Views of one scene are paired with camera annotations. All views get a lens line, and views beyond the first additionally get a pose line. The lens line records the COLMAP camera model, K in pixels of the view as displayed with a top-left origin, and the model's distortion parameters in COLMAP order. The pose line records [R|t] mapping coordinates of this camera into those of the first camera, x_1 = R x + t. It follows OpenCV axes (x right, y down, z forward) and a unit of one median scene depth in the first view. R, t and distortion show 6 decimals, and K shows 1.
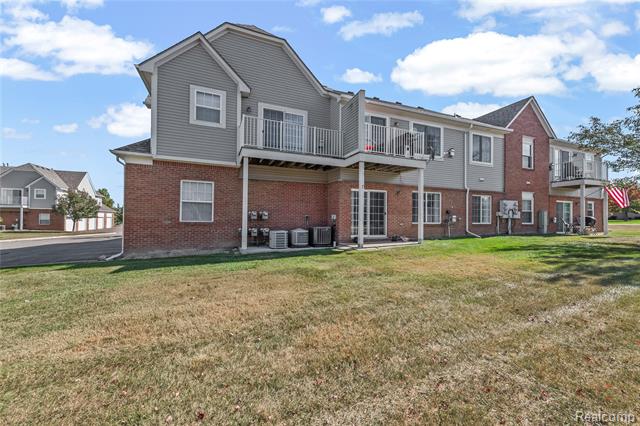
lens RADIAL K [[254.6, 0, 310.7], [0, 254.6, 215.9], [0, 0, 1]] dist [0.000838, -0.000066]
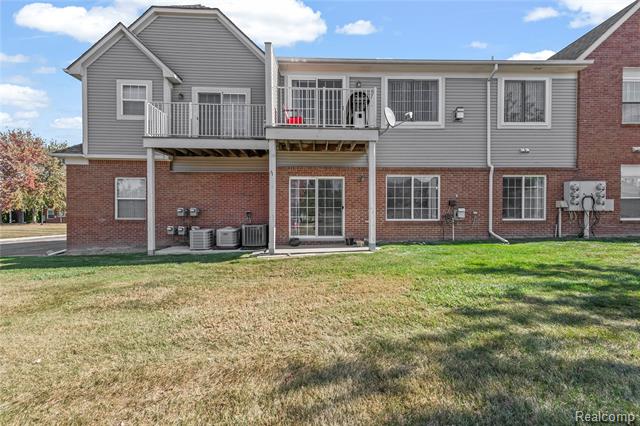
lens RADIAL K [[259.3, 0, 320.0], [0, 259.3, 213.0], [0, 0, 1]] dist [0.000952, 0.000284]
pose [[0.939846, -0.009493, -0.341467, 0.495807], [0.013945, 0.999847, 0.010585, -0.001677], [0.341314, -0.014710, 0.939834, 0.265144]]
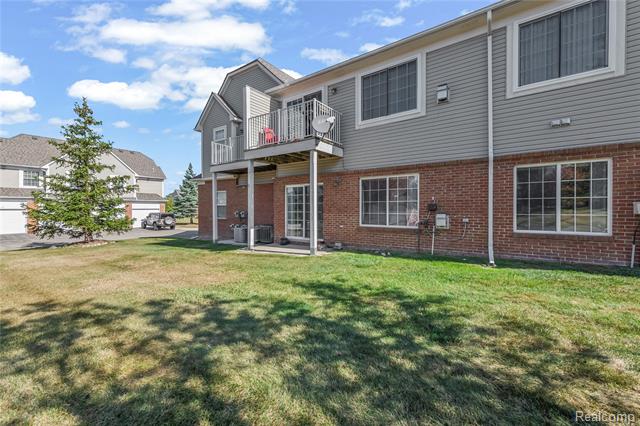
lens RADIAL K [[253.9, 0, 320.0], [0, 253.9, 213.0], [0, 0, 1]] dist [-0.000399, -0.000315]
pose [[0.556169, -0.001740, -0.831067, 0.948127], [0.011727, 0.999915, 0.005754, -0.010552], [0.830986, -0.012946, 0.556142, 0.563083]]
